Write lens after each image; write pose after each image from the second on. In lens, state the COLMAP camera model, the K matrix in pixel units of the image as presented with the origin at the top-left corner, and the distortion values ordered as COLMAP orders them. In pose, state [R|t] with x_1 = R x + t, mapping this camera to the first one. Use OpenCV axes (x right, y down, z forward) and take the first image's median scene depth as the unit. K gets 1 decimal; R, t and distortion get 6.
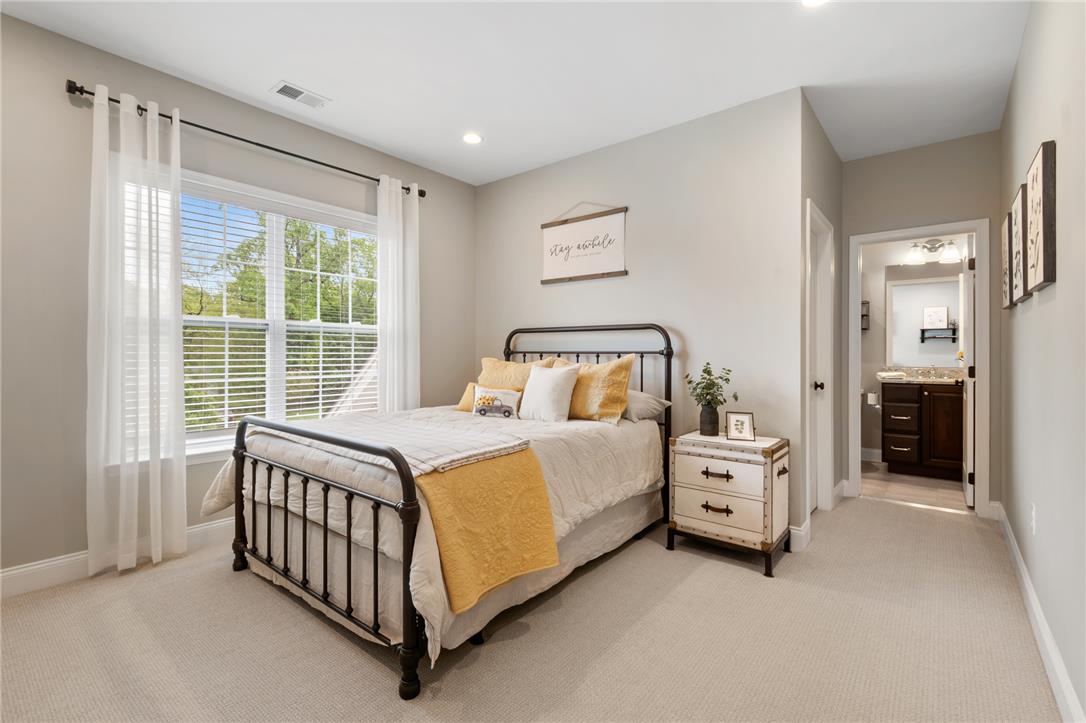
lens RADIAL K [[485.5, 0, 547.3], [0, 485.5, 359.2], [0, 0, 1]] dist [0.000598, -0.001036]
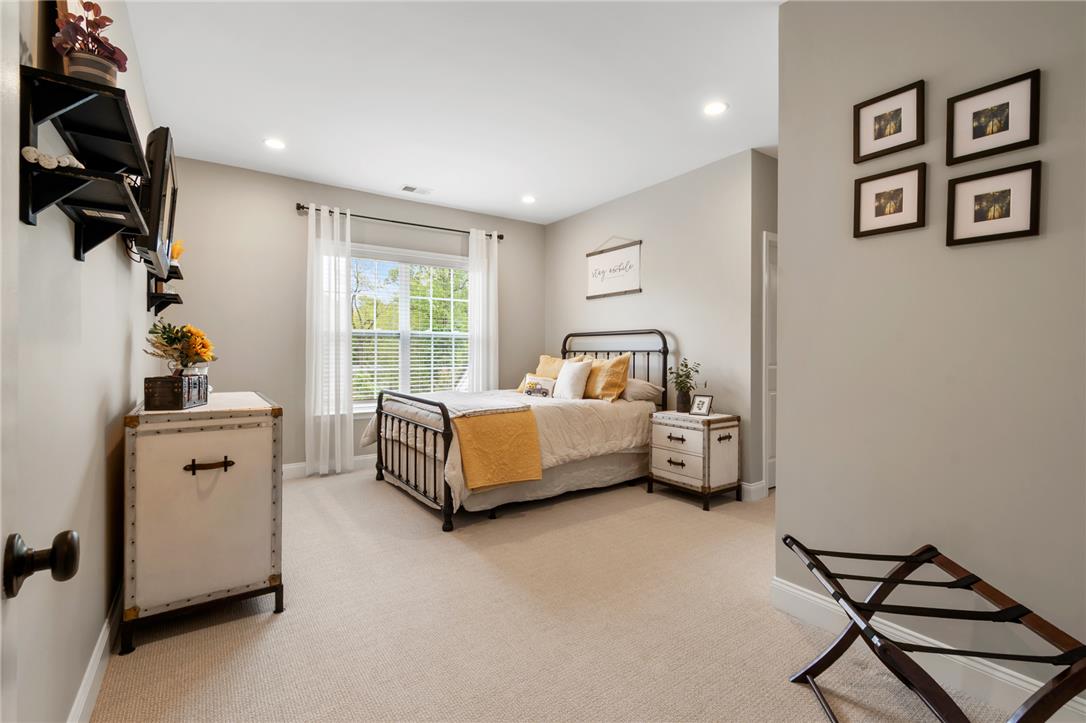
lens RADIAL K [[485.5, 0, 547.3], [0, 485.5, 359.2], [0, 0, 1]] dist [0.000598, -0.001036]
pose [[0.960407, 0.001180, -0.278599, 0.346131], [-0.000800, 0.999999, 0.001479, 0.007499], [0.278600, -0.001197, 0.960406, -0.400922]]
